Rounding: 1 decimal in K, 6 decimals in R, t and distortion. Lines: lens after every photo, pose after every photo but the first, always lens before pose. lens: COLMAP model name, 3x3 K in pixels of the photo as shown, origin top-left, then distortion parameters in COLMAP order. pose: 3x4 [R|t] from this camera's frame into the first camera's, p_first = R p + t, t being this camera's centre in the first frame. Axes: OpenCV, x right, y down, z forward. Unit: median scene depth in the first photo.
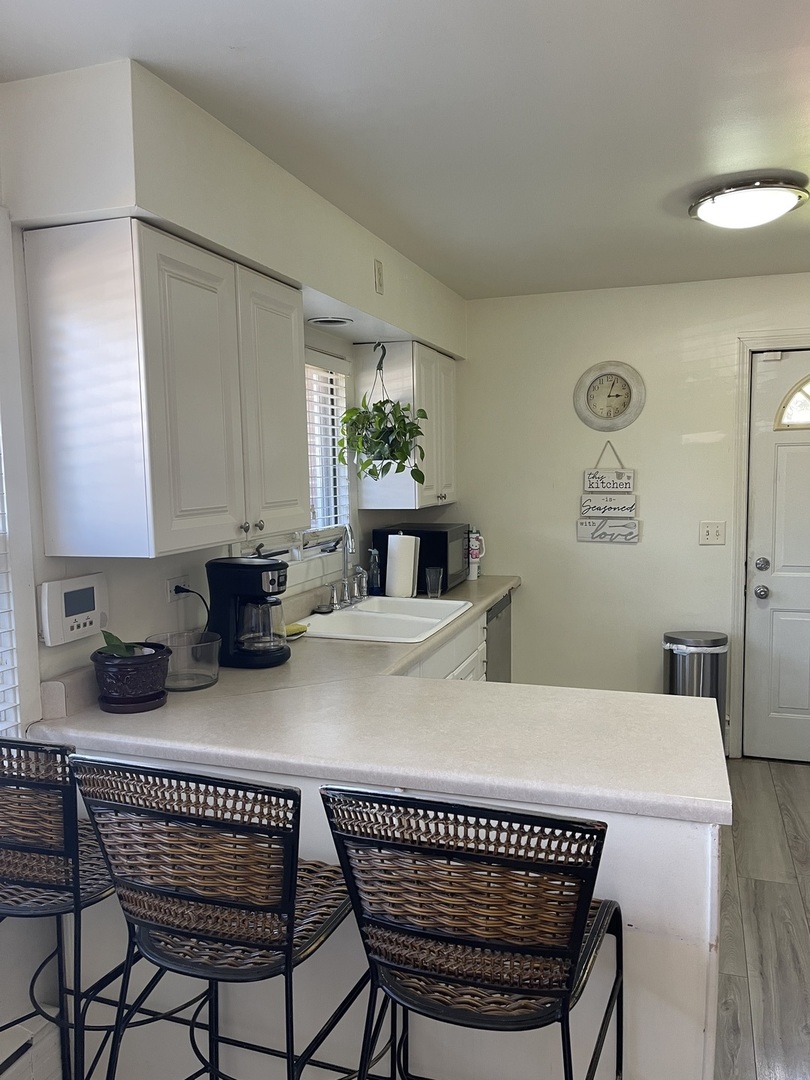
lens RADIAL K [[815.1, 0, 409.2], [0, 815.1, 546.3], [0, 0, 1]] dist [0.032659, -0.005669]
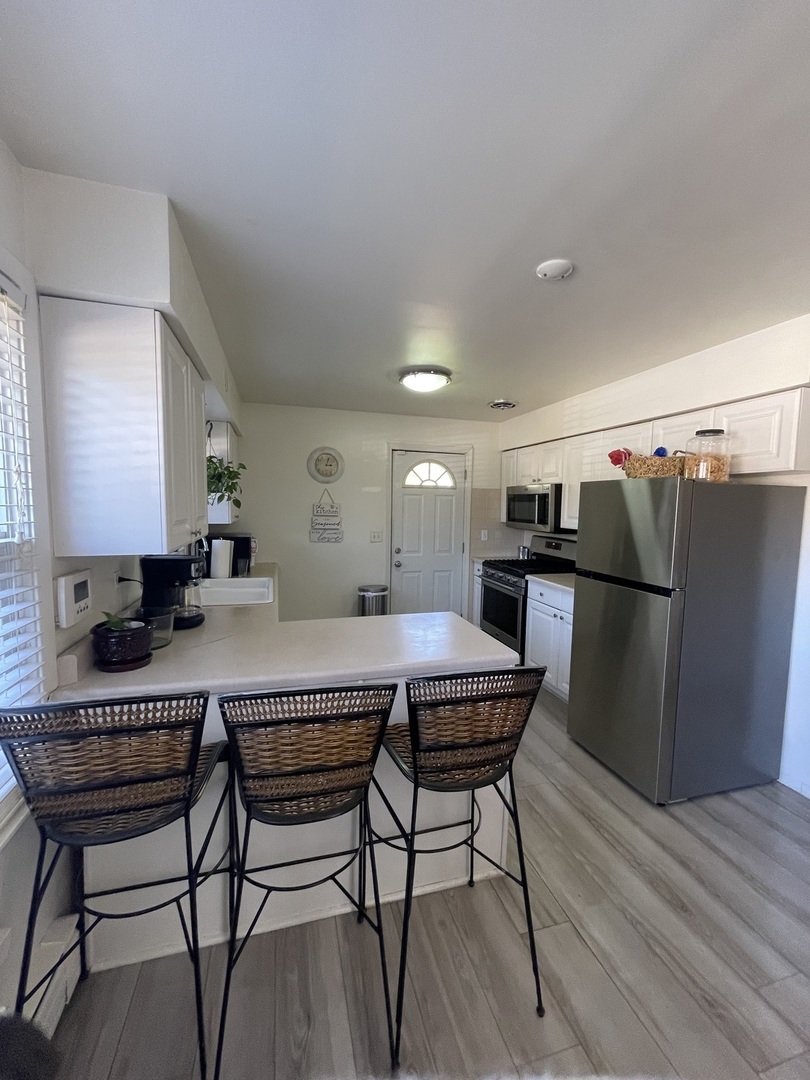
lens RADIAL K [[433.8, 0, 406.5], [0, 433.8, 538.1], [0, 0, 1]] dist [-0.000871, -0.000231]
pose [[0.823320, -0.015679, 0.567361, -0.264767], [0.026950, 0.999571, -0.011485, 0.004077], [-0.566938, 0.024746, 0.823389, 0.105360]]
